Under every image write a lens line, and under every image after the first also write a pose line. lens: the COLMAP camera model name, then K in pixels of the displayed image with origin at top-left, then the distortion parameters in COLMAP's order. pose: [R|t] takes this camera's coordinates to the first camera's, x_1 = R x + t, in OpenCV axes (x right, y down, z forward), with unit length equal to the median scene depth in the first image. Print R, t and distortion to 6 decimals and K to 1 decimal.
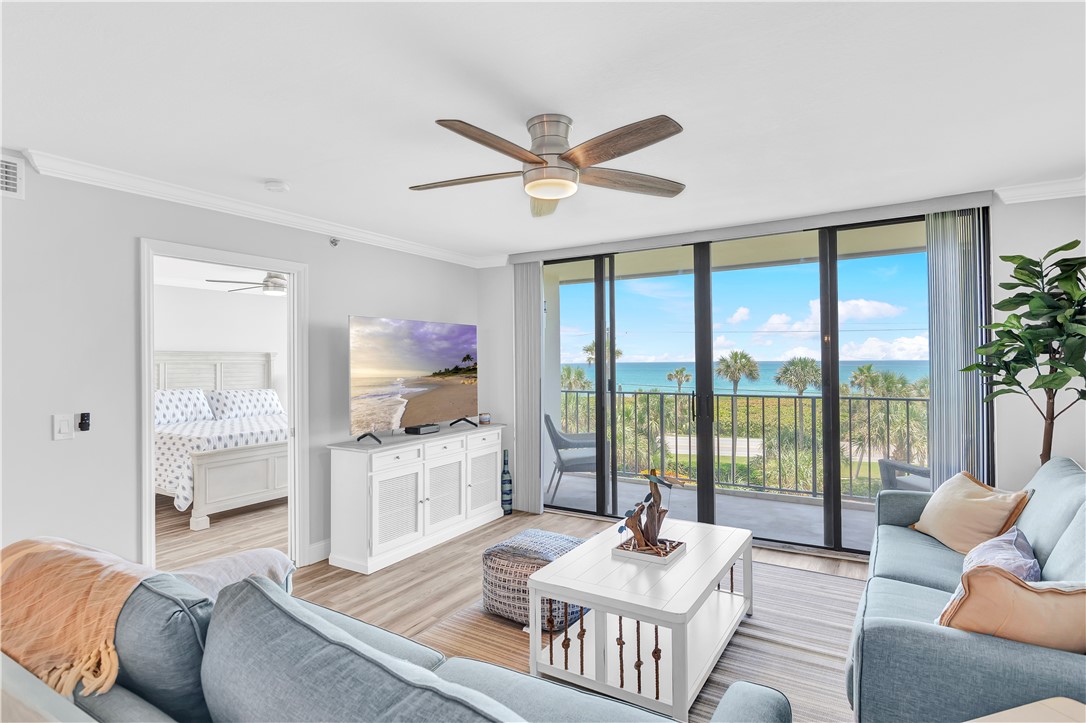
lens RADIAL K [[560.5, 0, 539.3], [0, 560.5, 355.9], [0, 0, 1]] dist [-0.000138, -0.000099]
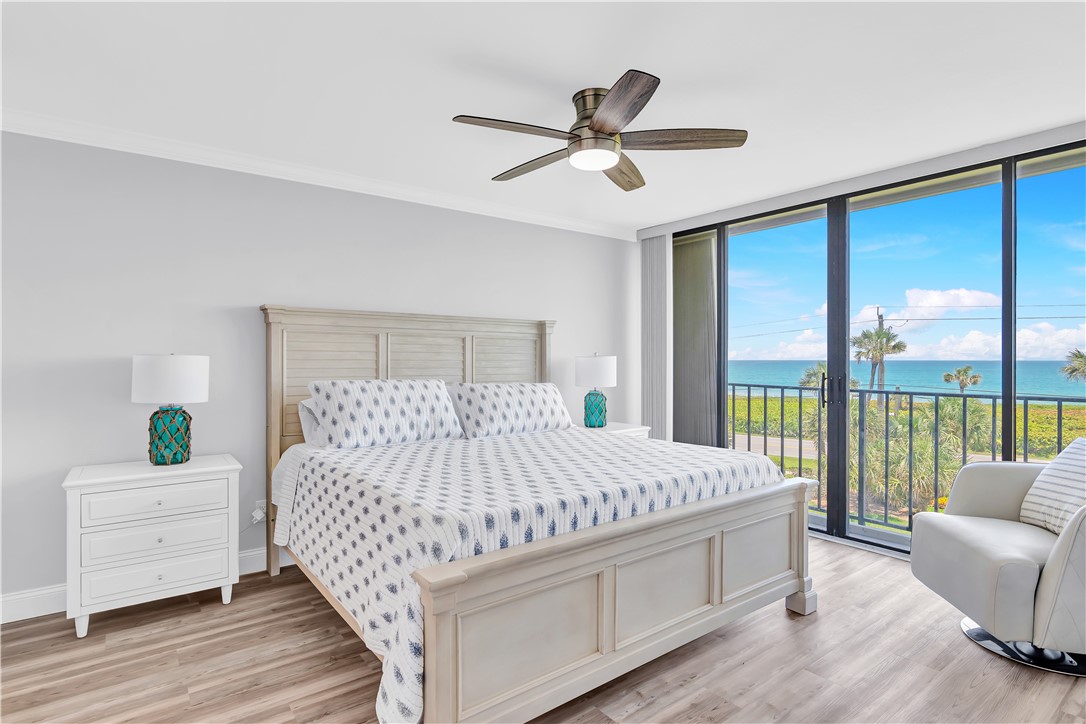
lens RADIAL K [[551.6, 0, 543.0], [0, 551.6, 362.0], [0, 0, 1]] dist [-0.001170, -0.000118]
pose [[0.935938, 0.011715, -0.351970, -0.318052], [-0.005443, 0.999808, 0.018804, 0.030313], [0.352123, -0.015683, 0.935822, 0.523900]]
